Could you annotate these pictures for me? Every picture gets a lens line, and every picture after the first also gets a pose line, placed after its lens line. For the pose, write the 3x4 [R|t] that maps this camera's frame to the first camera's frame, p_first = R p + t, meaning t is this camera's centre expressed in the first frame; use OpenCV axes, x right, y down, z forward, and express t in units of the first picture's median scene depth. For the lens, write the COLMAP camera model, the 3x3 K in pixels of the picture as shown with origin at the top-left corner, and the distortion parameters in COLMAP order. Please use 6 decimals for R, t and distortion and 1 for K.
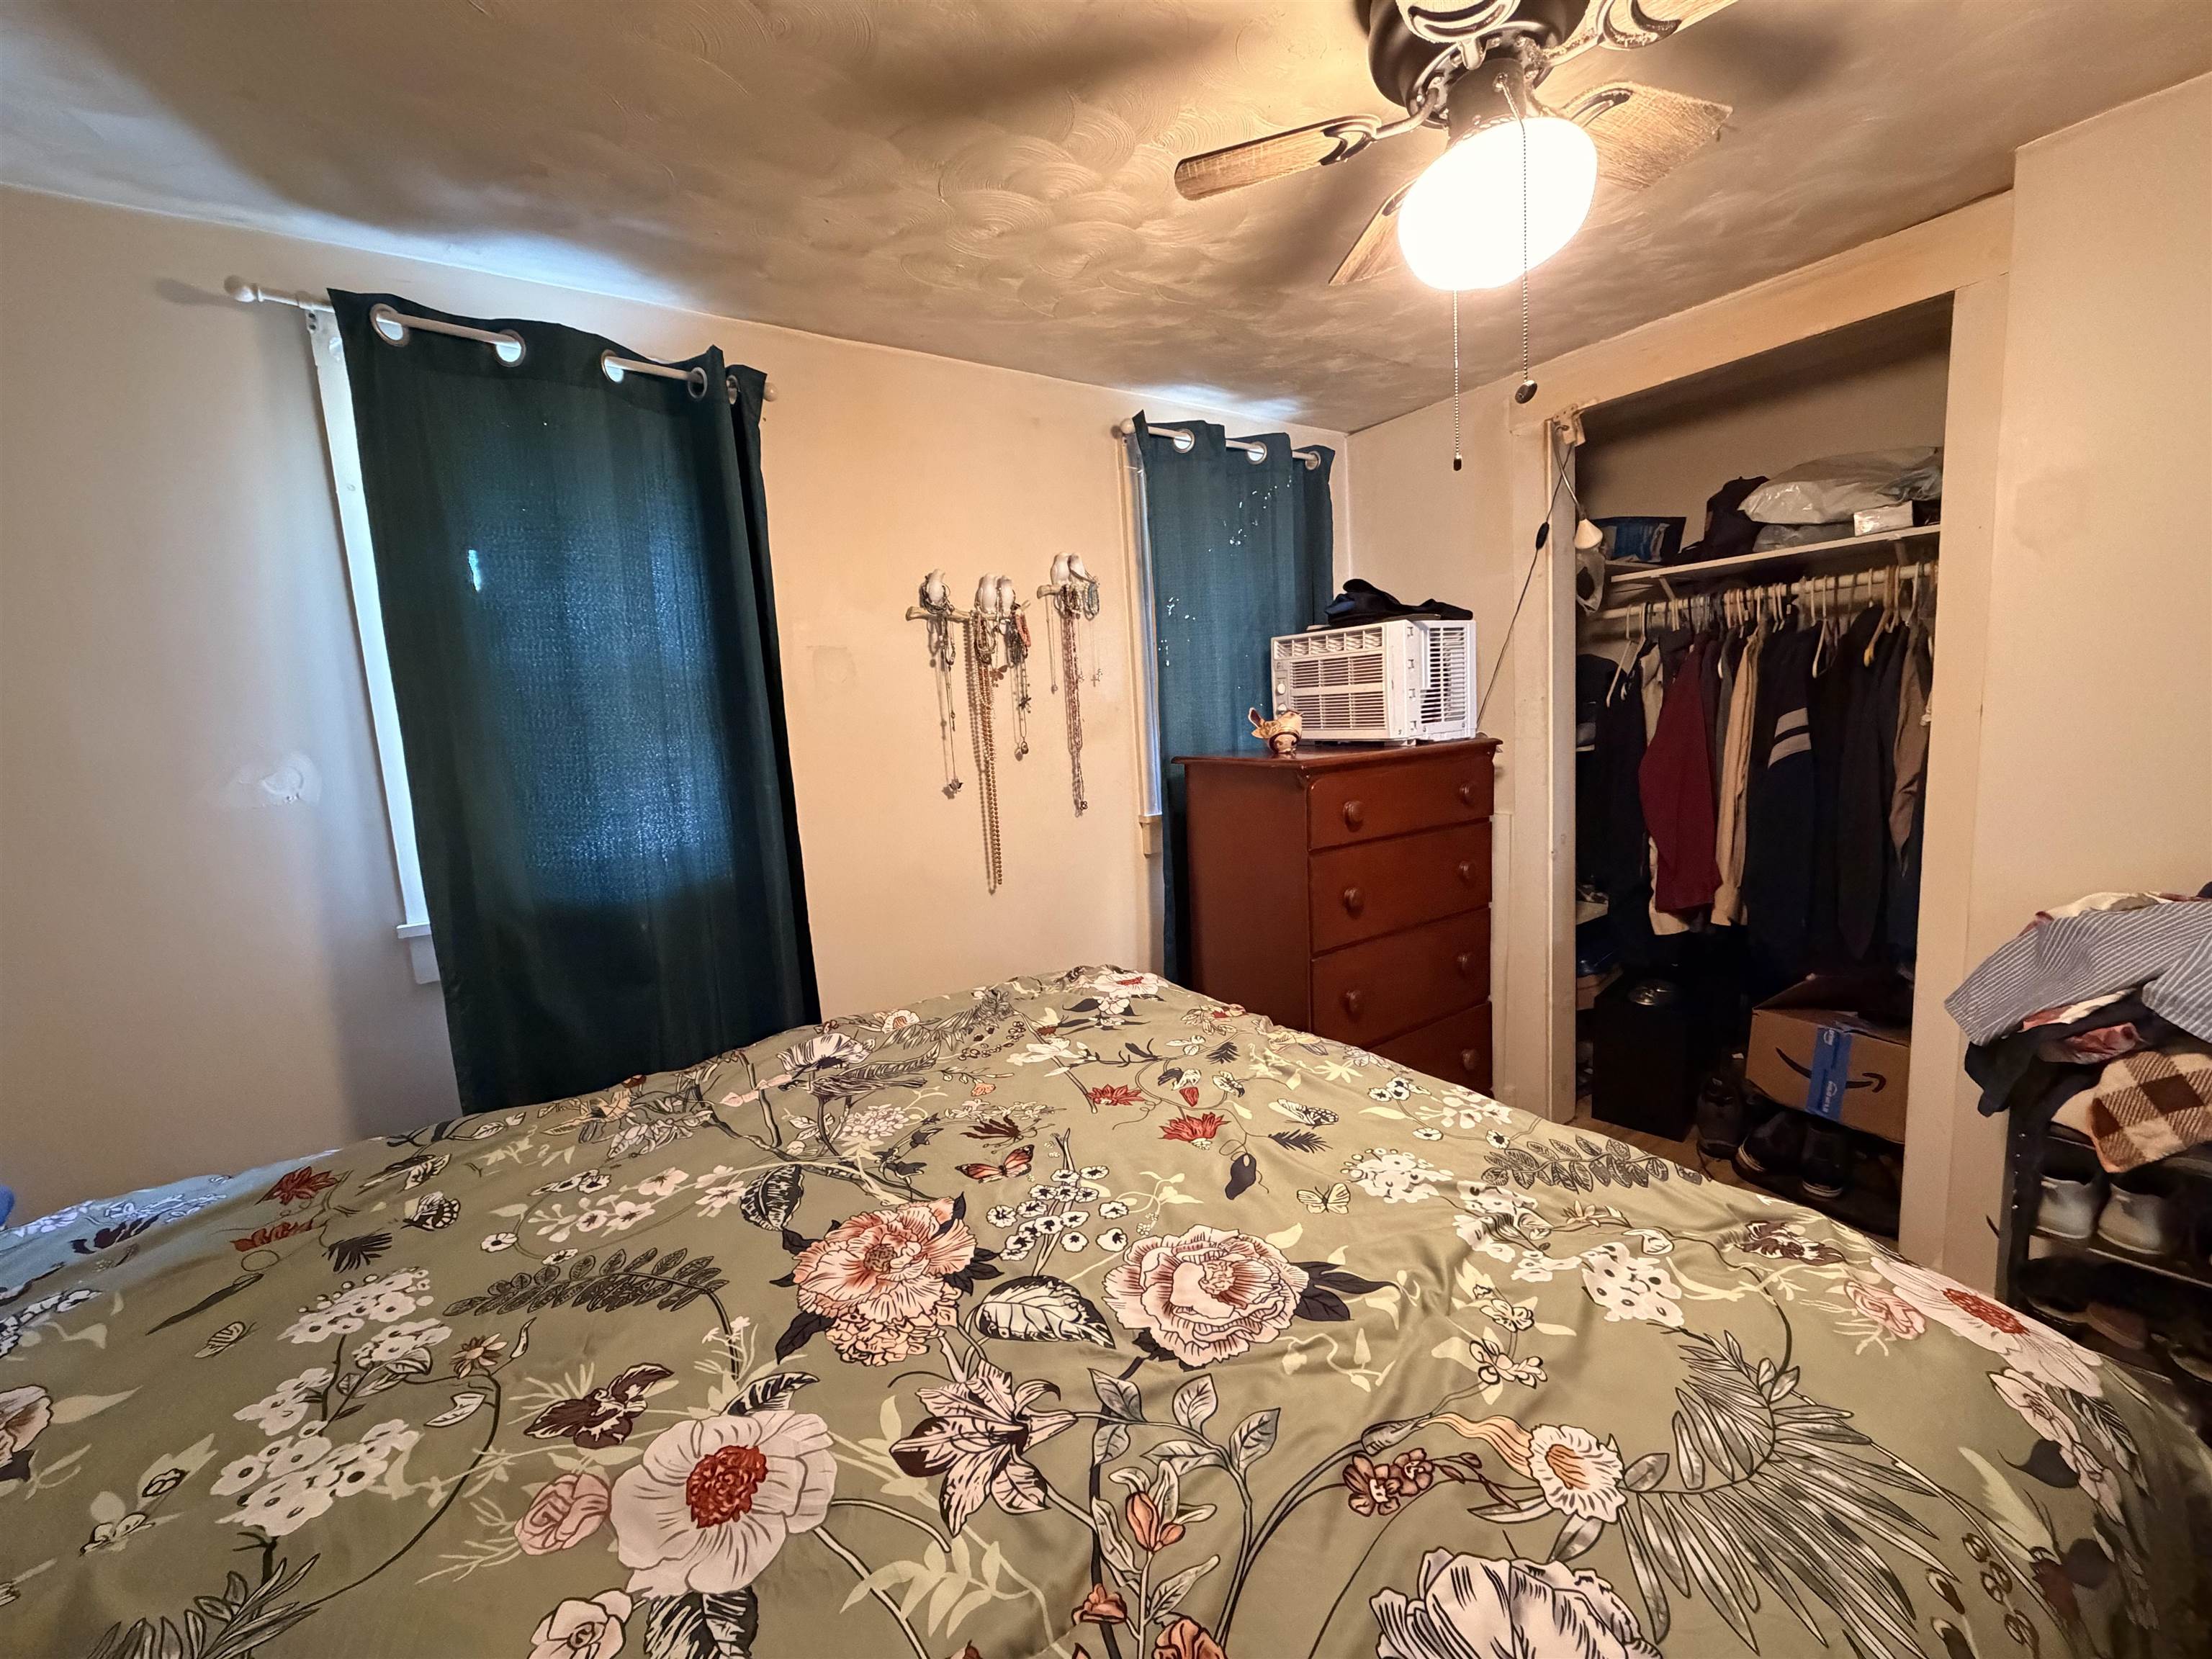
lens RADIAL K [[881.4, 0, 1098.7], [0, 881.4, 831.0], [0, 0, 1]] dist [0.000046, 0.000448]
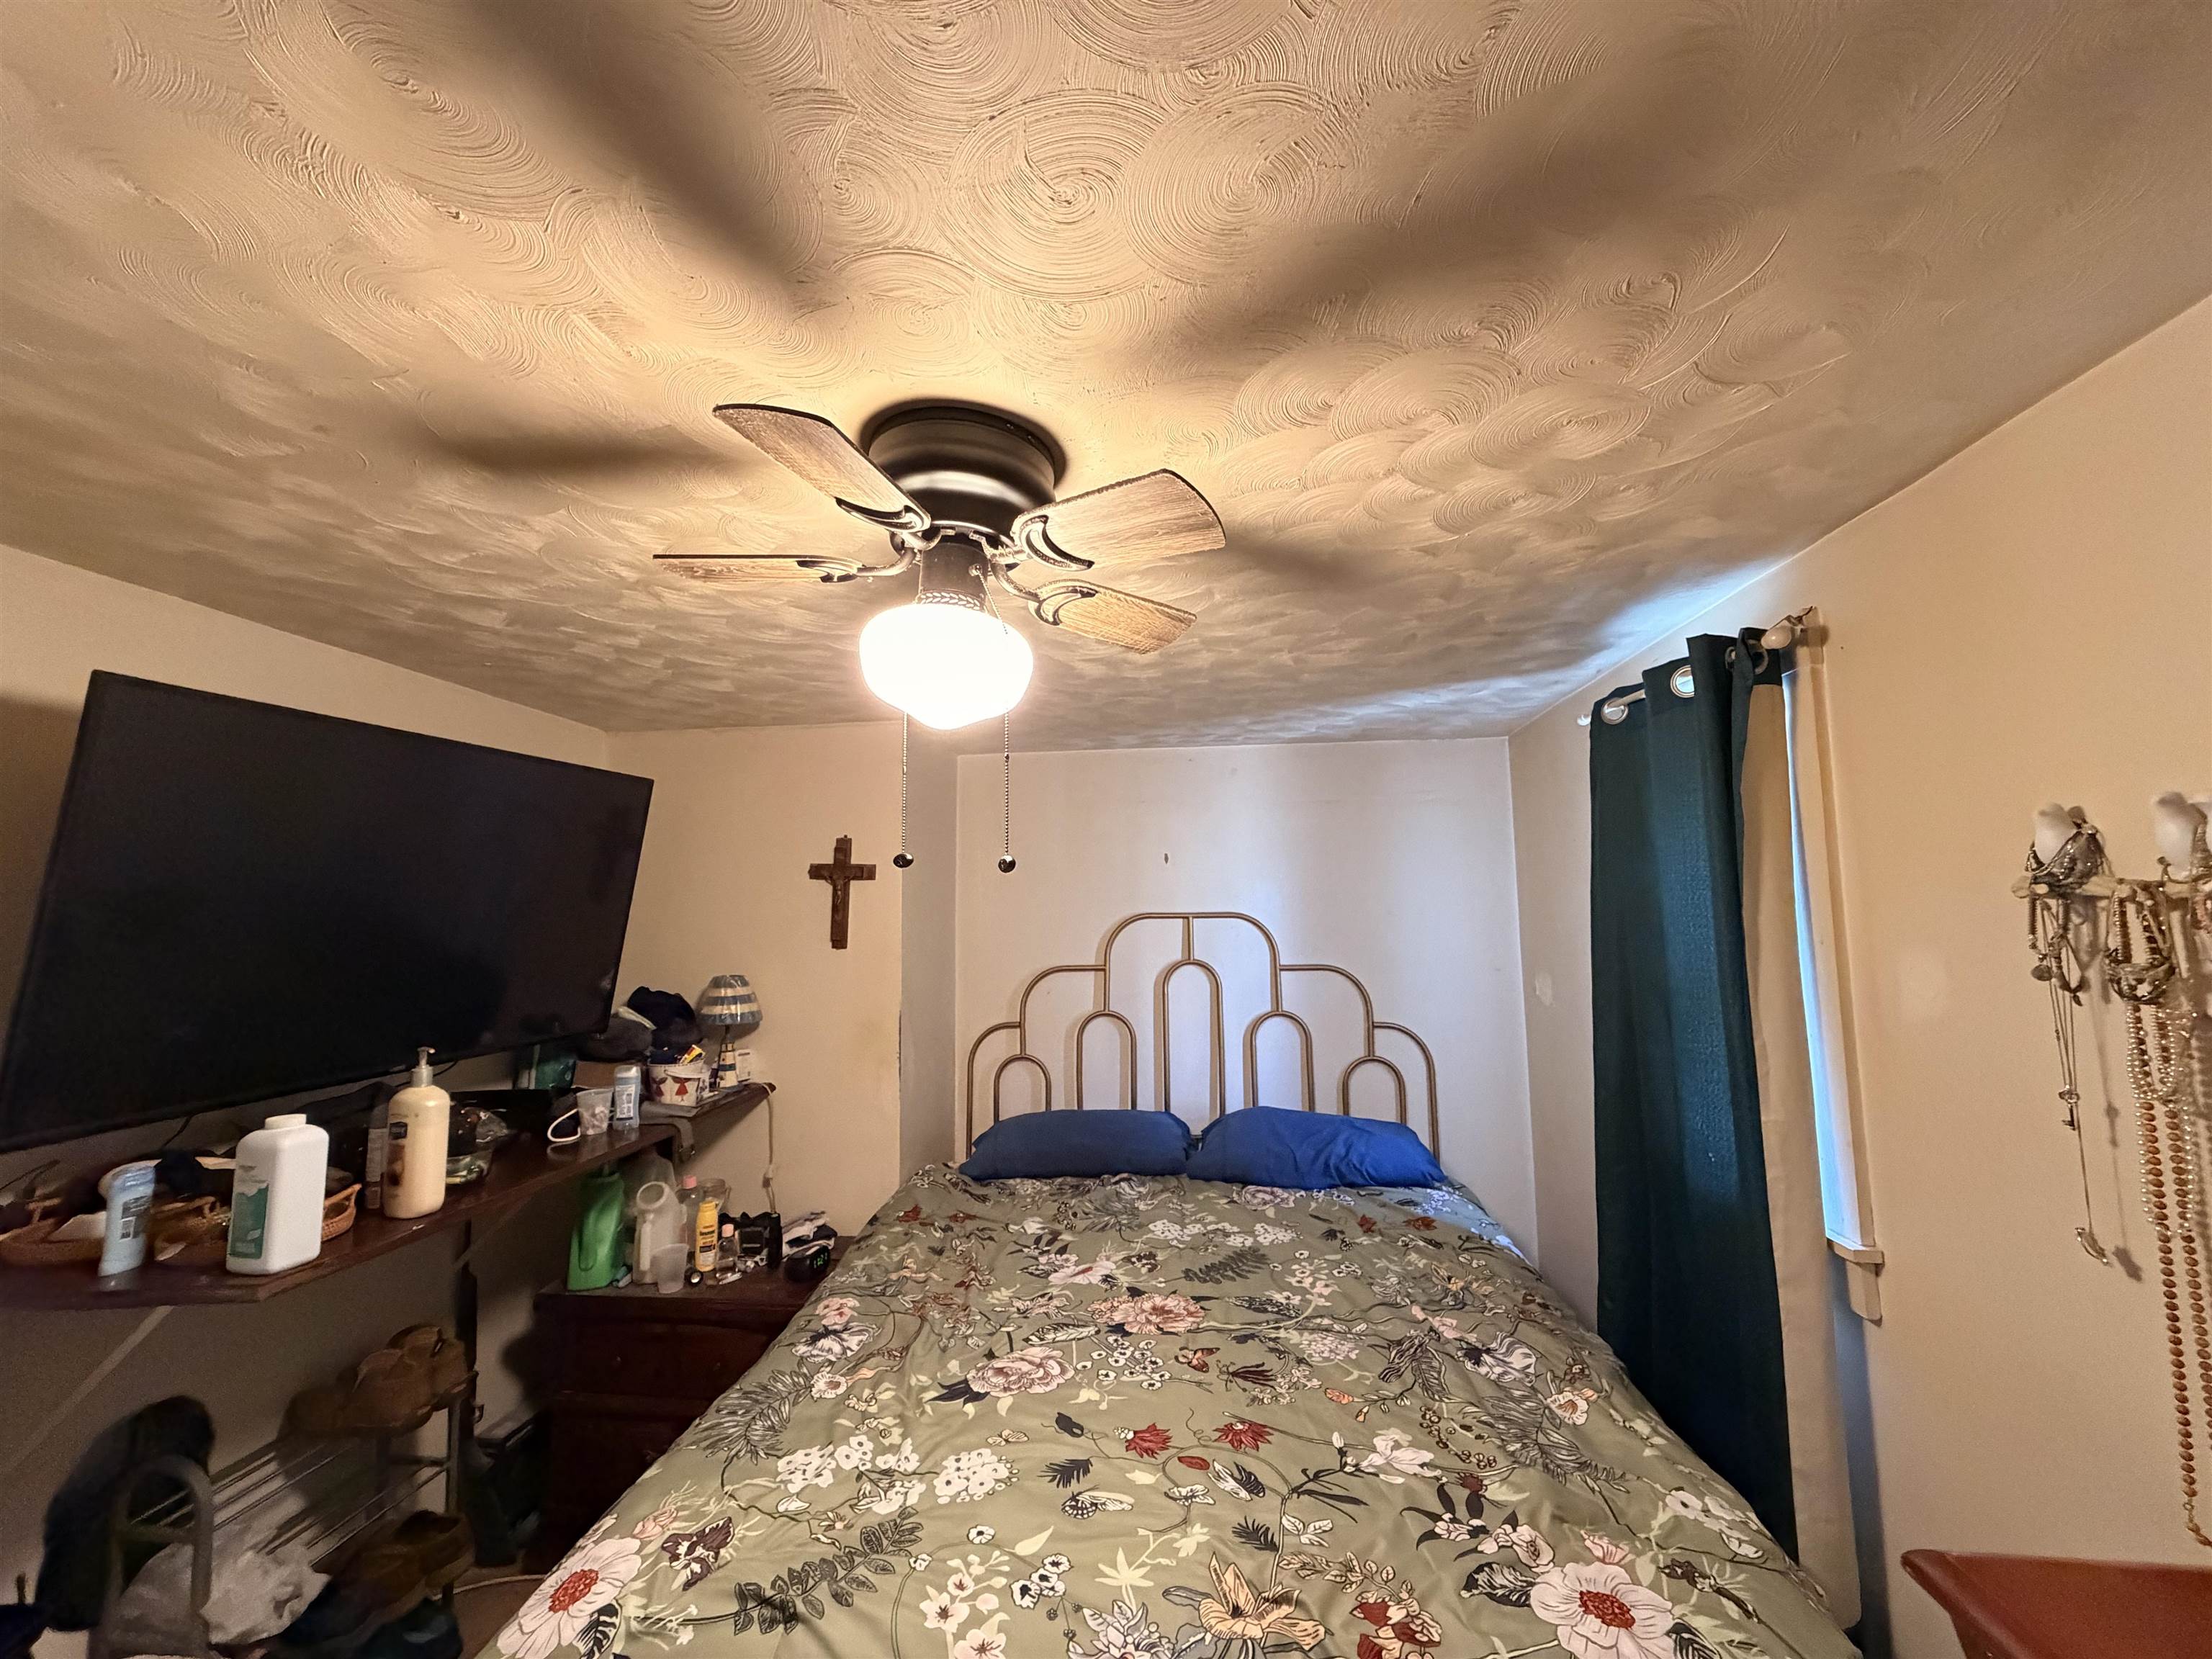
lens RADIAL K [[881.4, 0, 1096.8], [0, 881.4, 826.6], [0, 0, 1]] dist [0.000046, 0.000448]
pose [[-0.668712, -0.005442, -0.743501, 1.059126], [-0.041861, 0.998663, 0.030340, -0.518044], [0.742342, 0.051412, -0.668046, 1.758488]]
